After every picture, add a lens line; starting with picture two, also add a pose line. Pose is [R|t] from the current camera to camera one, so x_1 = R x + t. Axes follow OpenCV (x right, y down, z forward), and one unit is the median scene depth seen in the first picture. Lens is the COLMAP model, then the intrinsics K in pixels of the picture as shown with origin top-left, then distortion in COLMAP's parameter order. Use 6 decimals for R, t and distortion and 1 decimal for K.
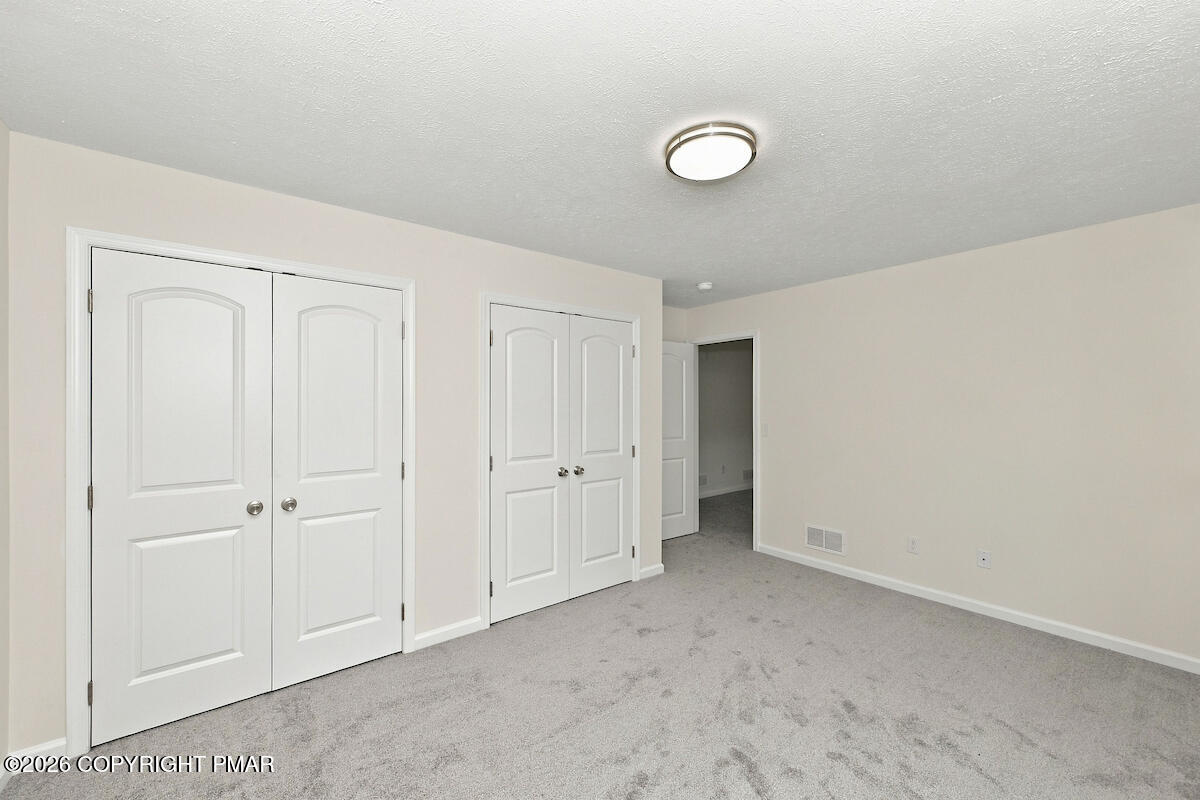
lens RADIAL K [[472.8, 0, 599.0], [0, 472.8, 397.6], [0, 0, 1]] dist [-0.009035, 0.000108]
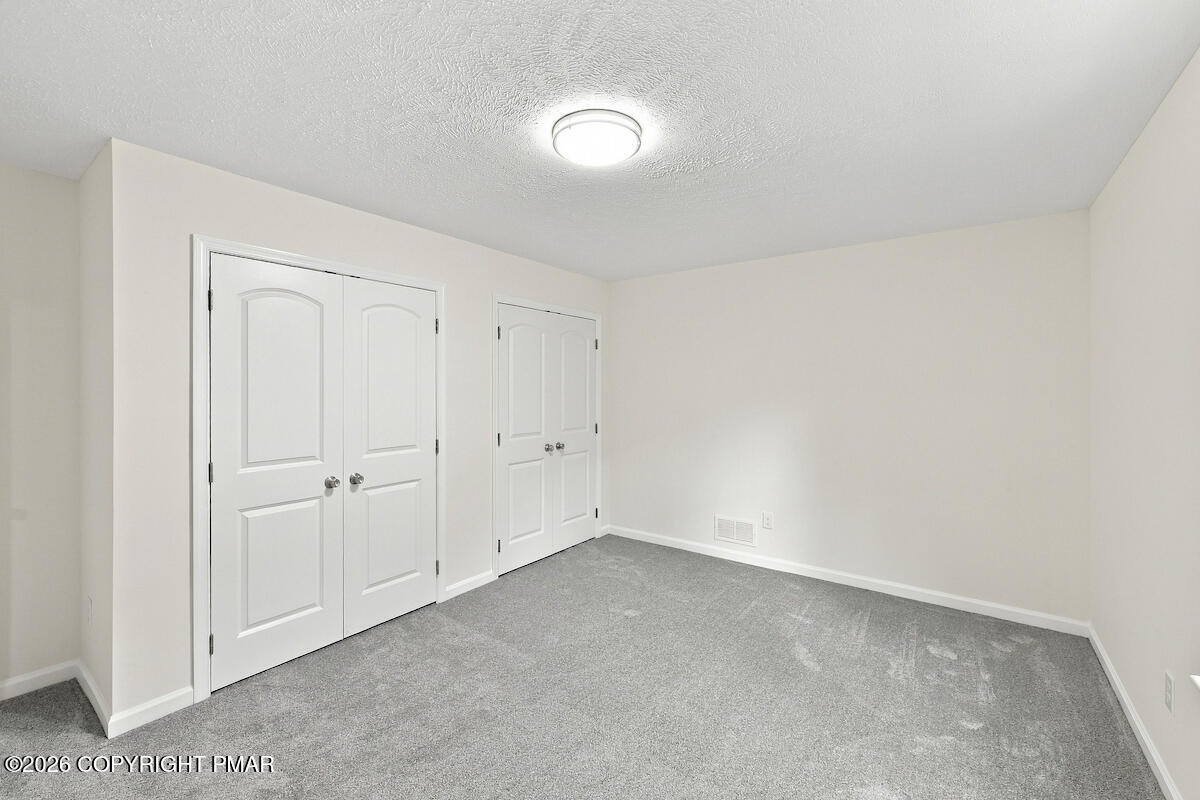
lens RADIAL K [[489.2, 0, 600.8], [0, 489.2, 387.2], [0, 0, 1]] dist [0.000691, 0.000071]
pose [[0.966402, -0.004161, 0.257001, -0.296070], [0.001495, 0.999943, 0.010568, -0.003887], [-0.257030, -0.009828, 0.966353, -0.240465]]
